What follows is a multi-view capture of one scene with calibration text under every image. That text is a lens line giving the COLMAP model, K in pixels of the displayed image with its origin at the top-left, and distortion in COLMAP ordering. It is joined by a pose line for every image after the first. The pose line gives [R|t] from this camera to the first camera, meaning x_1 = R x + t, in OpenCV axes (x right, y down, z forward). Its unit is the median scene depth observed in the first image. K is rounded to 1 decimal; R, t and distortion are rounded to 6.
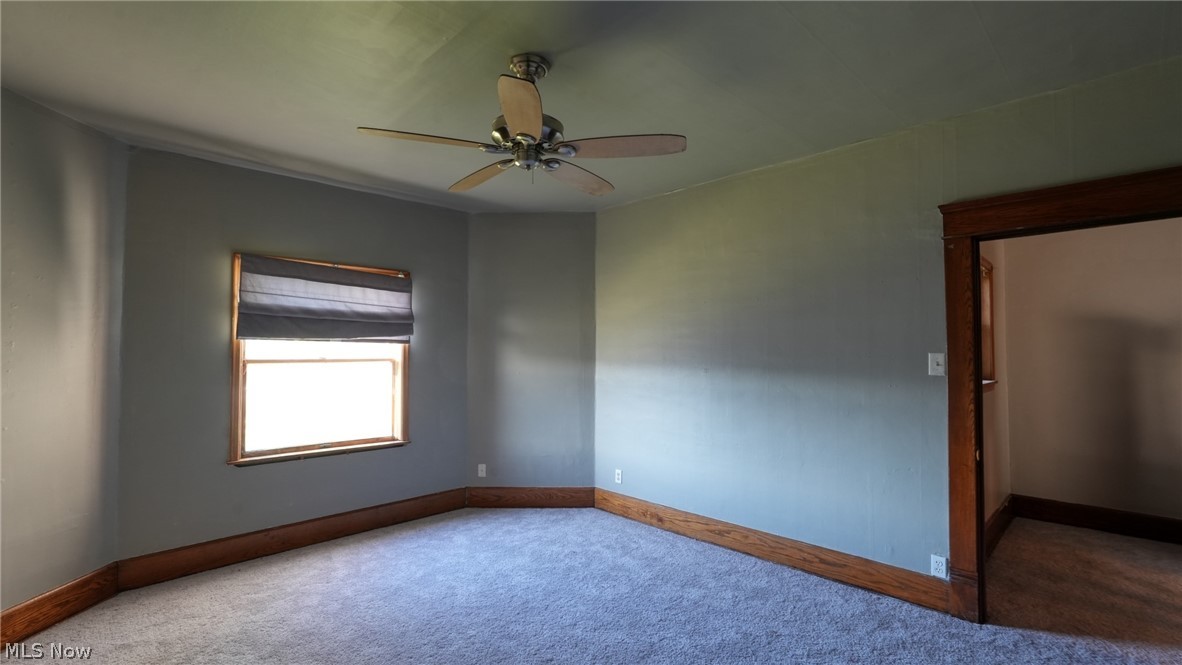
lens RADIAL K [[514.1, 0, 598.8], [0, 514.1, 333.4], [0, 0, 1]] dist [-0.014574, 0.006469]
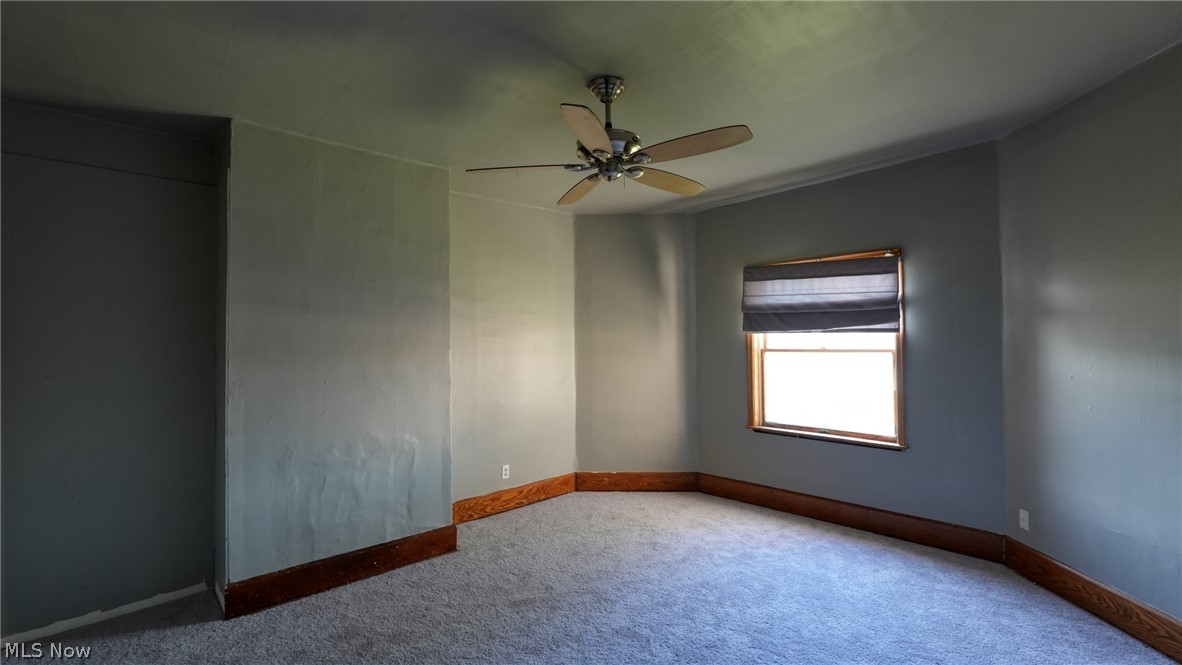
lens RADIAL K [[514.1, 0, 593.9], [0, 514.1, 334.8], [0, 0, 1]] dist [-0.014574, 0.006469]
pose [[-0.033818, -0.016392, -0.999294, 0.553672], [0.043406, 0.998898, -0.017854, 0.019482], [0.998485, -0.043979, -0.033069, 0.581334]]
